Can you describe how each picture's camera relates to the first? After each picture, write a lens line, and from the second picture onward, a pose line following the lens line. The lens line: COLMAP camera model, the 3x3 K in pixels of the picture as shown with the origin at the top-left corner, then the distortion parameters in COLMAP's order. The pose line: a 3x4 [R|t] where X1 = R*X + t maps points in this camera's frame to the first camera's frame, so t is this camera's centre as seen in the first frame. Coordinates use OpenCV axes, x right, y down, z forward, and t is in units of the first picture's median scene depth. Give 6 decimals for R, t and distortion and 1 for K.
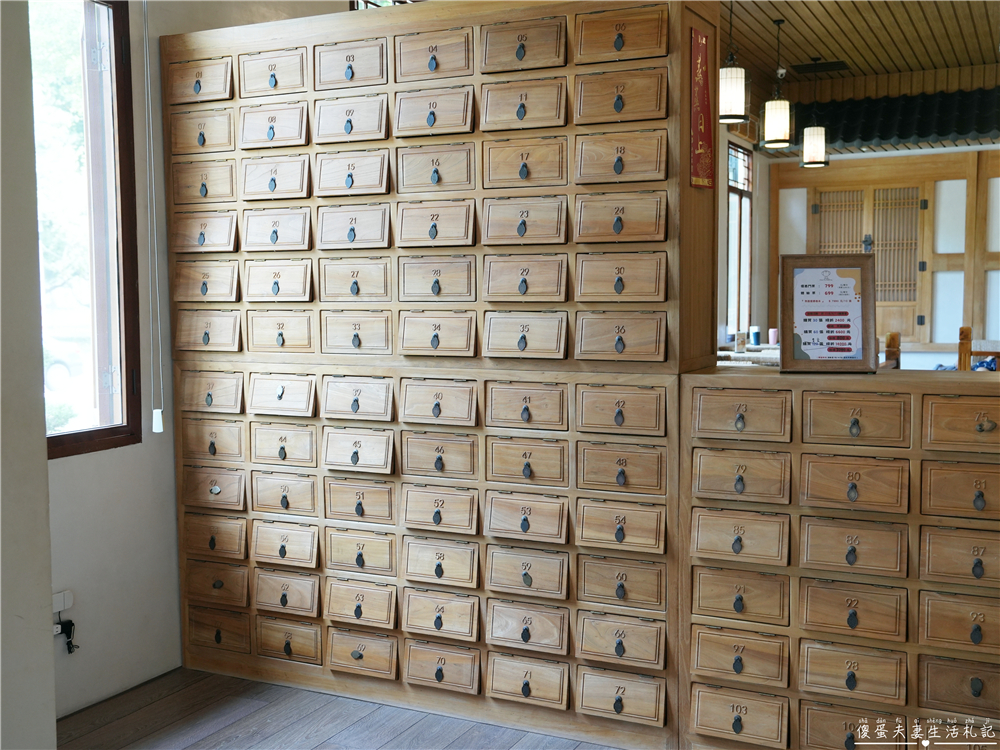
lens RADIAL K [[1157.0, 0, 502.5], [0, 1157.0, 377.8], [0, 0, 1]] dist [0.052270, 0.000000]
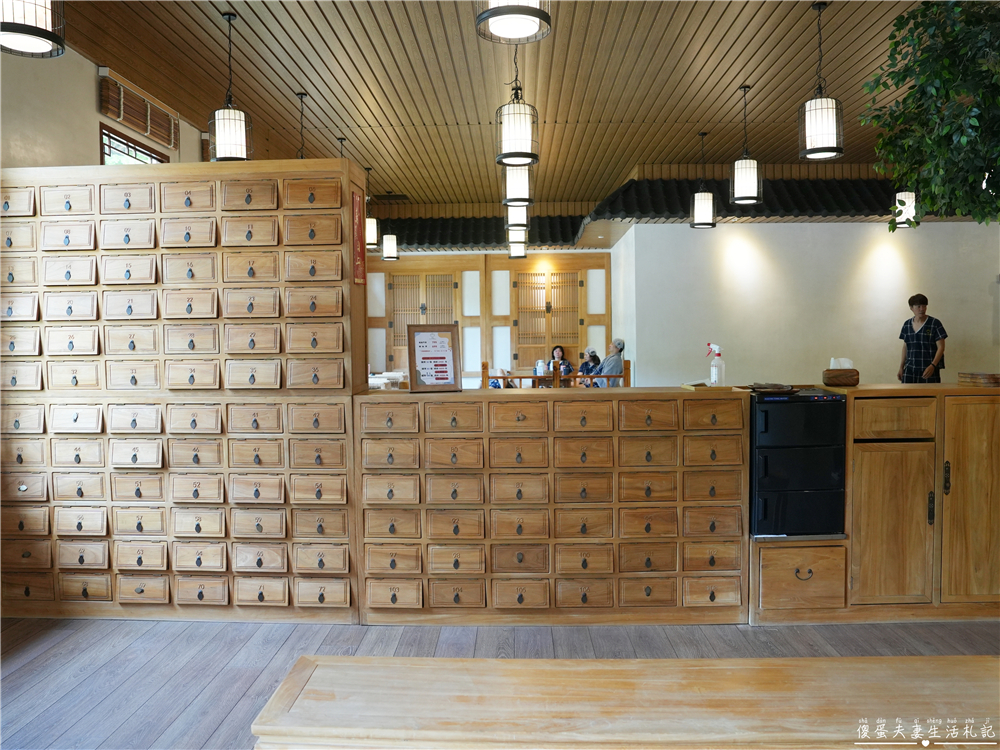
lens RADIAL K [[770.9, 0, 498.2], [0, 770.9, 373.2], [0, 0, 1]] dist [-0.006937, 0.017354]
pose [[0.921348, -0.022100, 0.388110, -0.081655], [0.033925, 0.999145, -0.023640, -0.001876], [-0.387255, 0.034947, 0.921310, -0.106961]]
